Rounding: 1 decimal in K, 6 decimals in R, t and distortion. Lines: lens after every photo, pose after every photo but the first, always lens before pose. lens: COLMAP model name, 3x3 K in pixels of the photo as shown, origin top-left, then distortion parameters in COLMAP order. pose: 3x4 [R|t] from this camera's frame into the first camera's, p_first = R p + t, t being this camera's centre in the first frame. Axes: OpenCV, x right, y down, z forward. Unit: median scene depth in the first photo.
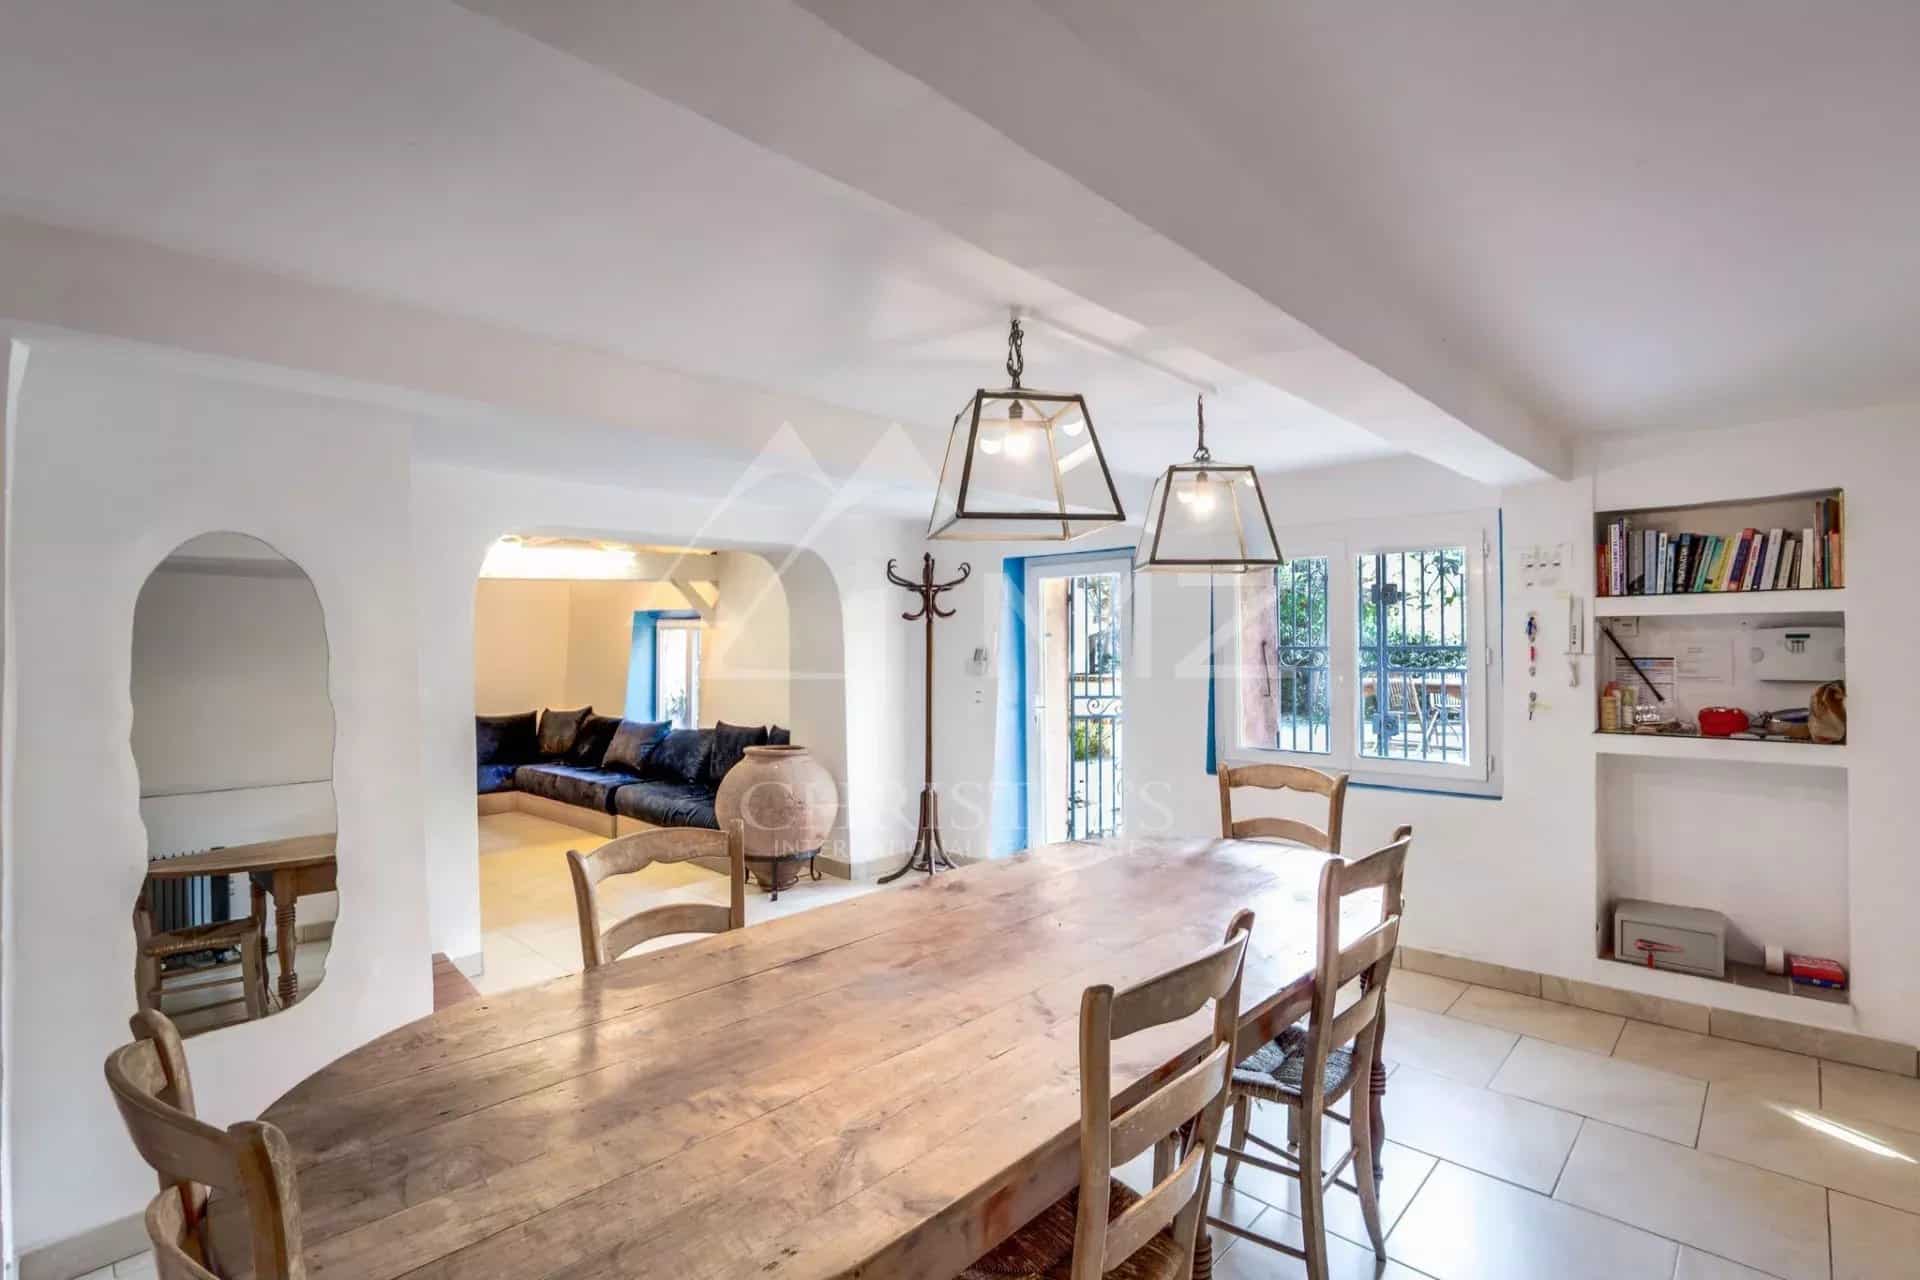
lens RADIAL K [[875.9, 0, 940.5], [0, 875.9, 640.8], [0, 0, 1]] dist [-0.004883, -0.000377]
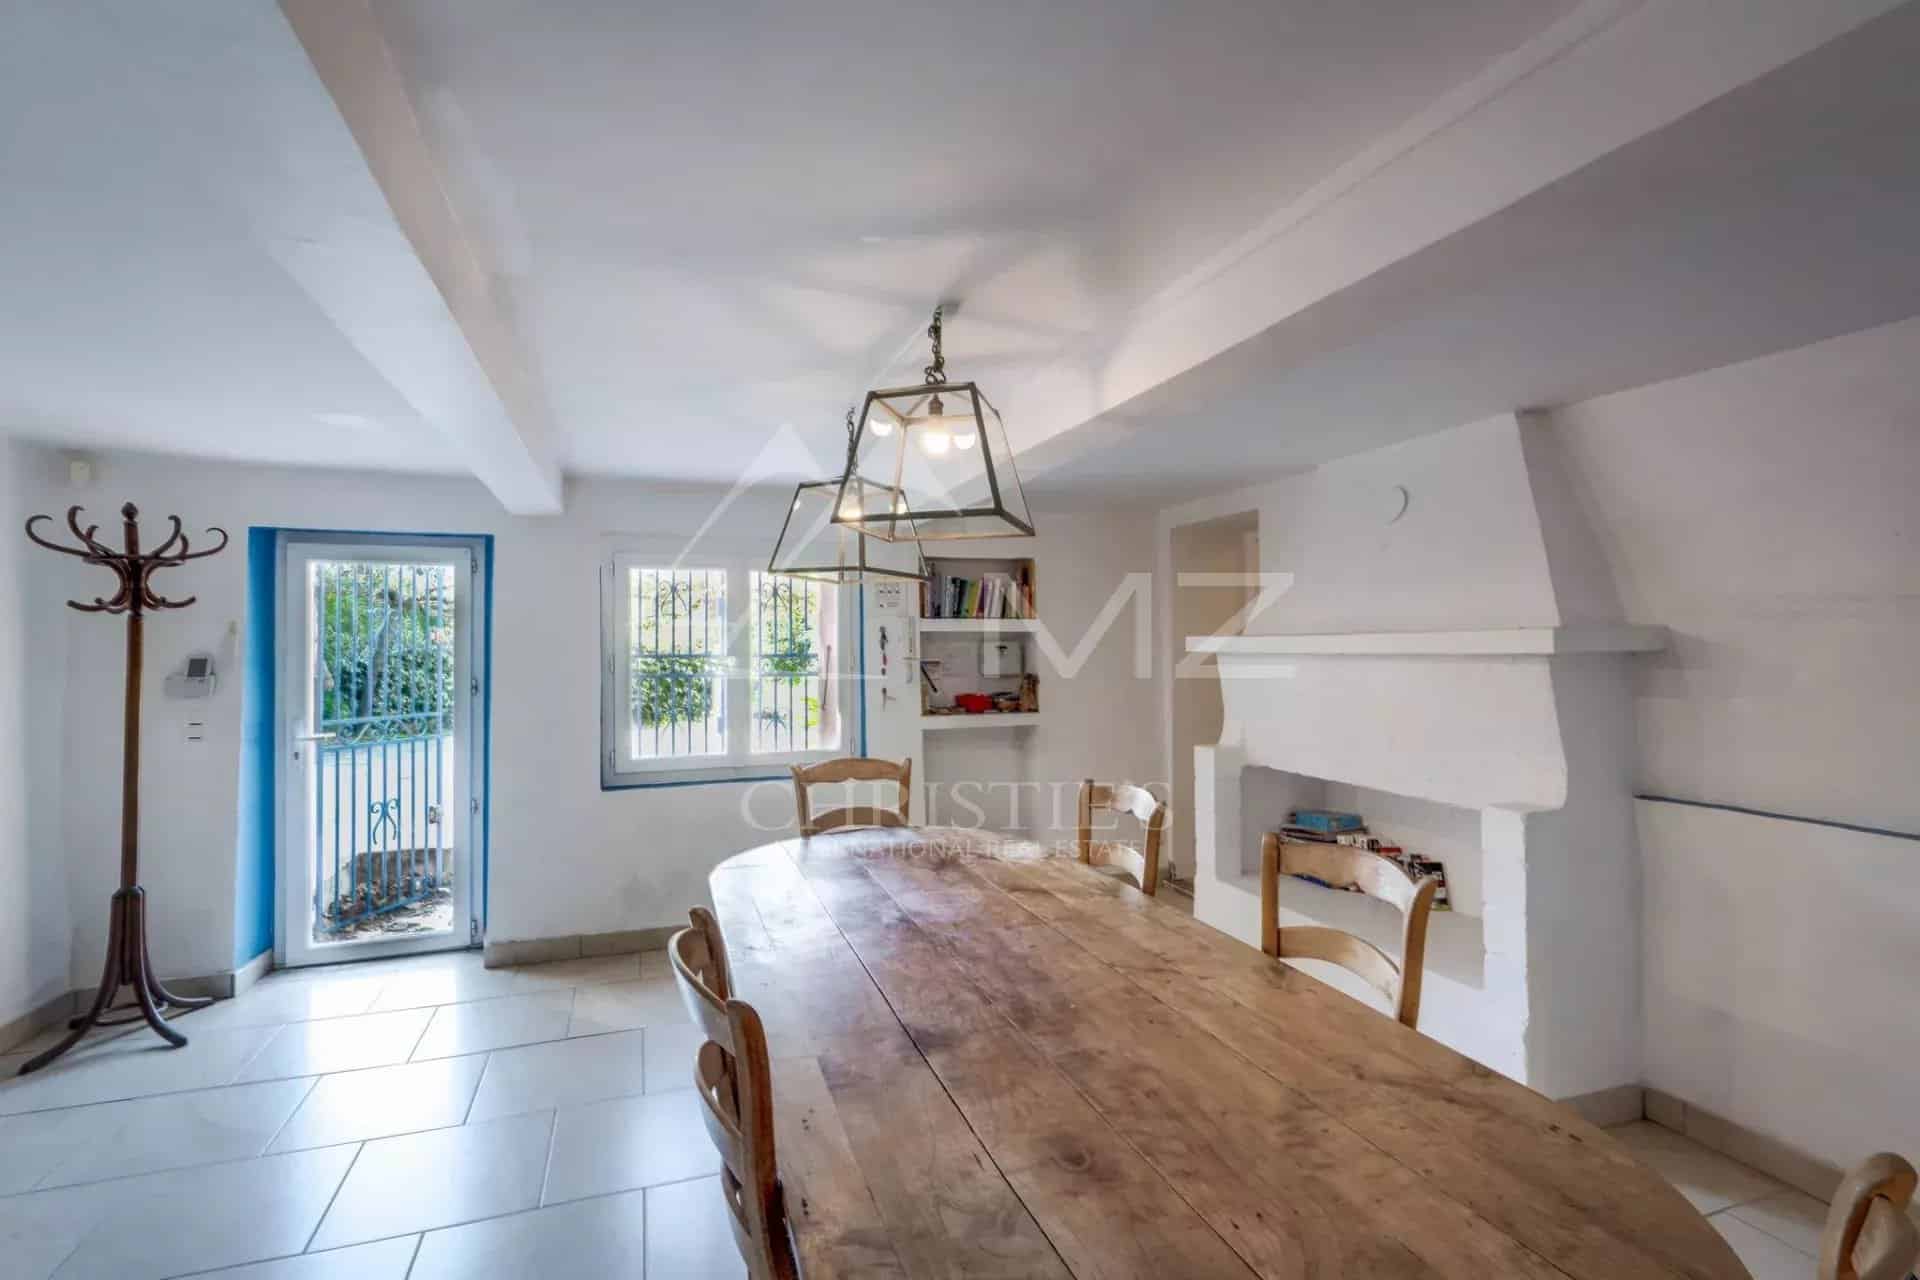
lens RADIAL K [[875.9, 0, 938.9], [0, 875.9, 642.7], [0, 0, 1]] dist [-0.004883, -0.000377]
pose [[0.458869, 0.011753, 0.888426, -0.479545], [-0.001536, 0.999922, -0.012435, 0.006659], [-0.888503, 0.004342, 0.458851, 0.342149]]
